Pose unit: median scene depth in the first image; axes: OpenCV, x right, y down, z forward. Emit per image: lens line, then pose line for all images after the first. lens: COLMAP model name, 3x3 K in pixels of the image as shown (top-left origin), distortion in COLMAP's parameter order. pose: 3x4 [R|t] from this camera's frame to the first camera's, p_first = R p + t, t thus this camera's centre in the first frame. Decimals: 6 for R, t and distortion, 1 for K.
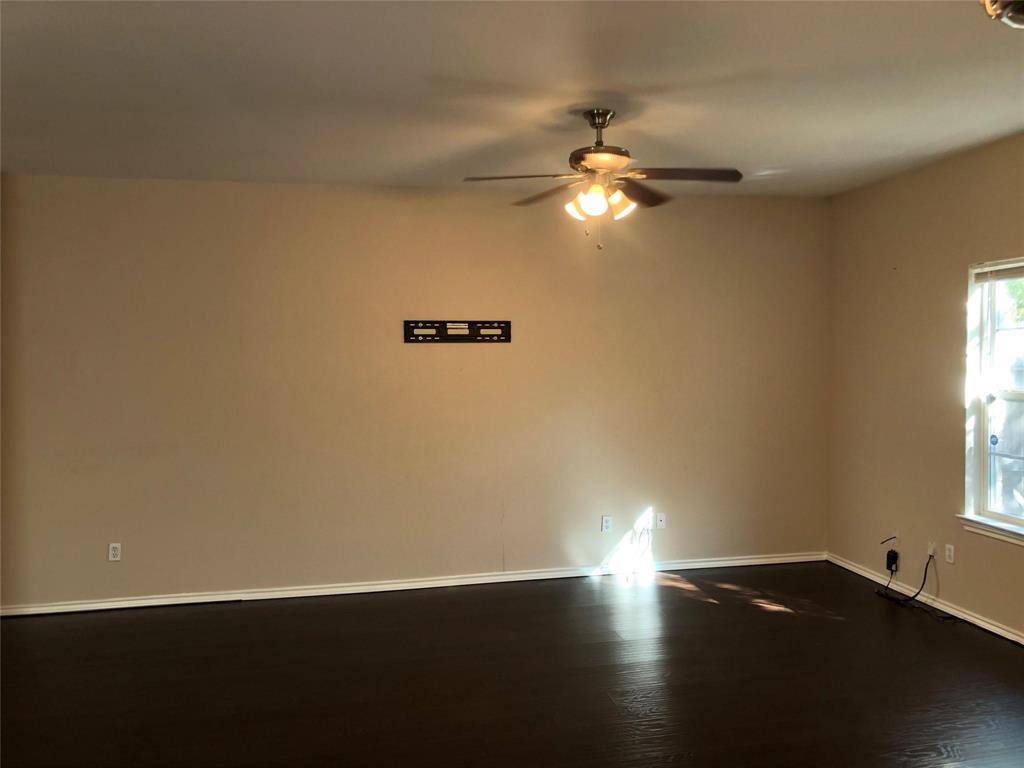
lens RADIAL K [[826.4, 0, 513.8], [0, 826.4, 389.4], [0, 0, 1]] dist [-0.006296, 0.037189]
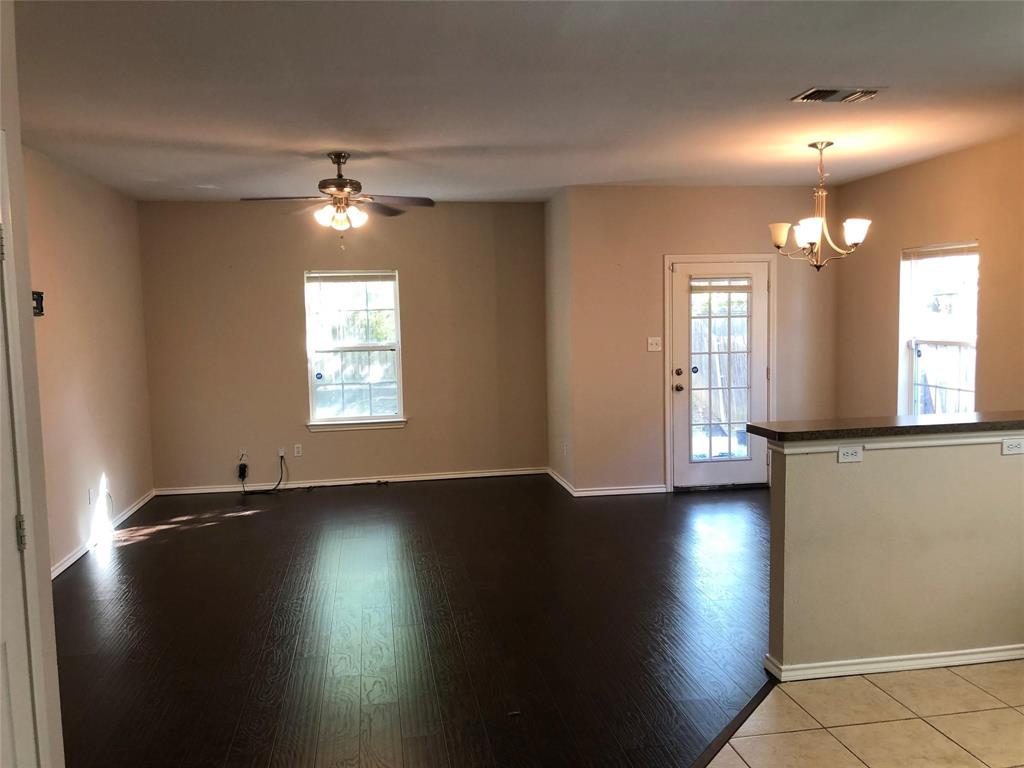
lens RADIAL K [[826.4, 0, 512.9], [0, 826.4, 383.6], [0, 0, 1]] dist [-0.006296, 0.037189]
pose [[0.025606, -0.070101, 0.997211, -1.010057], [0.064057, 0.995603, 0.068343, -0.012685], [-0.997618, 0.062128, 0.029984, 0.511433]]
